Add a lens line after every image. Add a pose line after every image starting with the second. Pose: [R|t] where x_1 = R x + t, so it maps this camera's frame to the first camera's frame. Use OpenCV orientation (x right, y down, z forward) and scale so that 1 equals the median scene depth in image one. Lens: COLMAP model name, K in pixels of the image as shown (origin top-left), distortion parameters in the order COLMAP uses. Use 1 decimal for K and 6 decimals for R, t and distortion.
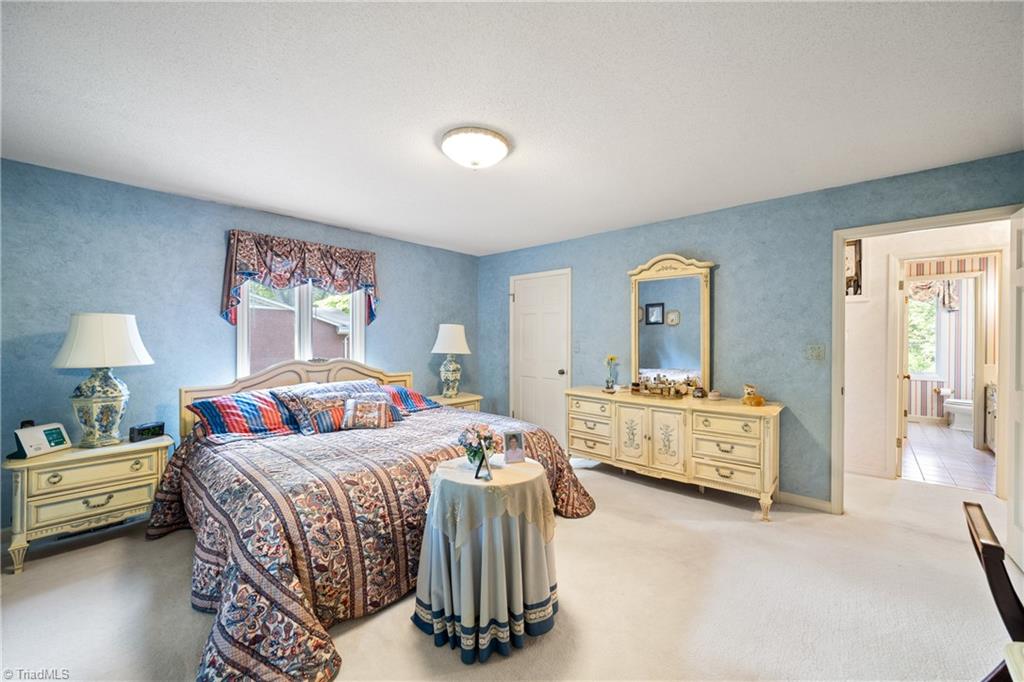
lens RADIAL K [[394.4, 0, 507.2], [0, 394.4, 340.8], [0, 0, 1]] dist [0.002374, 0.000098]
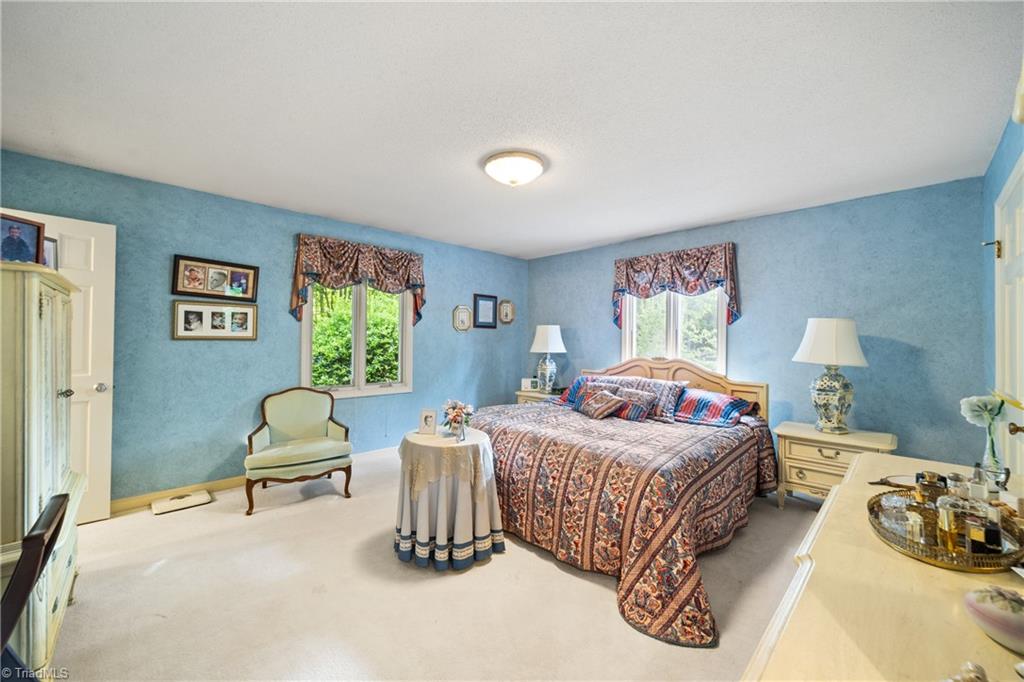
lens RADIAL K [[394.4, 0, 507.4], [0, 394.4, 338.6], [0, 0, 1]] dist [0.002374, 0.000098]
pose [[-0.031977, 0.004280, -0.999479, 0.741807], [-0.010128, 0.999938, 0.004606, -0.009002], [0.999437, 0.010270, -0.031932, 0.698927]]
